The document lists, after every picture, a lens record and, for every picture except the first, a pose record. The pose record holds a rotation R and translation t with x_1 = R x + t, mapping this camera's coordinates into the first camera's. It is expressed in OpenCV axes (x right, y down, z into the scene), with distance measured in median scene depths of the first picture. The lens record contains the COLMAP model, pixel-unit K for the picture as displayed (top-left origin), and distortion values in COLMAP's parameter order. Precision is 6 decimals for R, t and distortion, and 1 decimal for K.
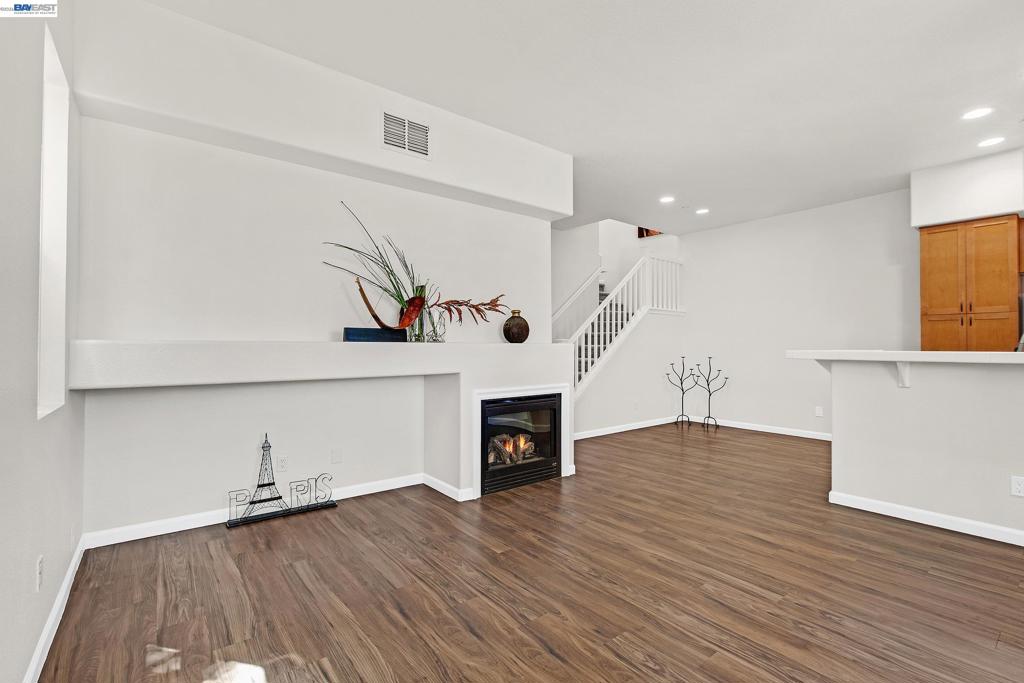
lens RADIAL K [[457.1, 0, 512.8], [0, 457.1, 337.9], [0, 0, 1]] dist [-0.014623, -0.000218]
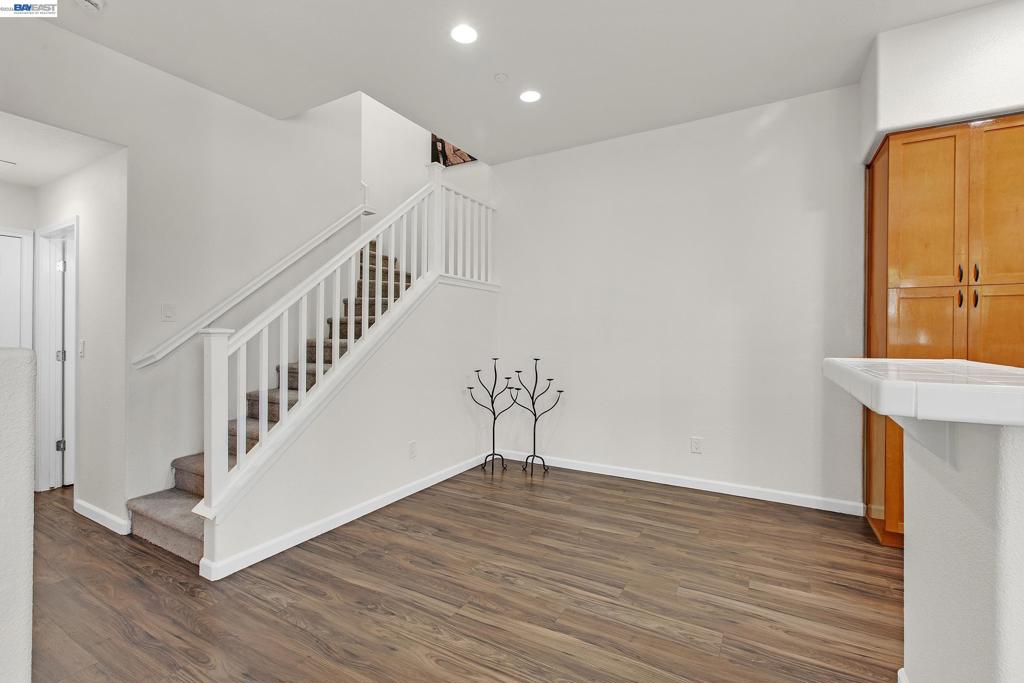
lens RADIAL K [[461.4, 0, 512.1], [0, 461.4, 333.4], [0, 0, 1]] dist [0.010423, -0.000249]
pose [[0.926489, 0.002825, 0.376311, 0.306449], [-0.007543, 0.999910, 0.011064, 0.004439], [-0.376246, -0.013090, 0.926427, 0.794200]]
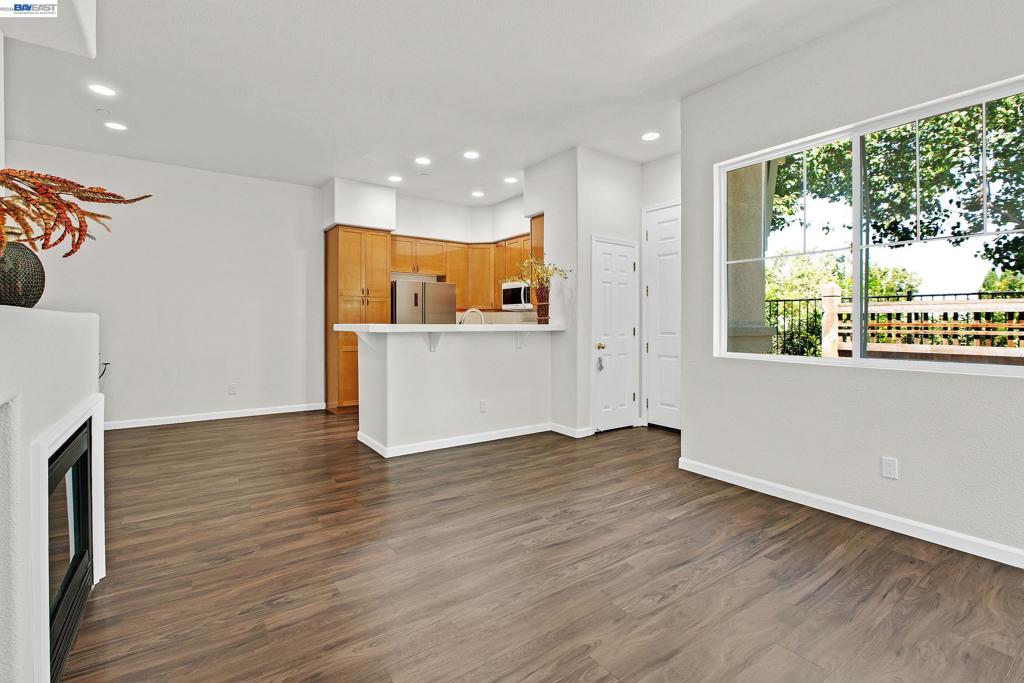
lens RADIAL K [[451.1, 0, 507.3], [0, 451.1, 321.8], [0, 0, 1]] dist [-0.003530, -0.000321]
pose [[0.061940, 0.000393, 0.998080, -0.382517], [-0.021108, 0.999777, 0.000916, 0.012334], [-0.997857, -0.021124, 0.061934, 0.588928]]
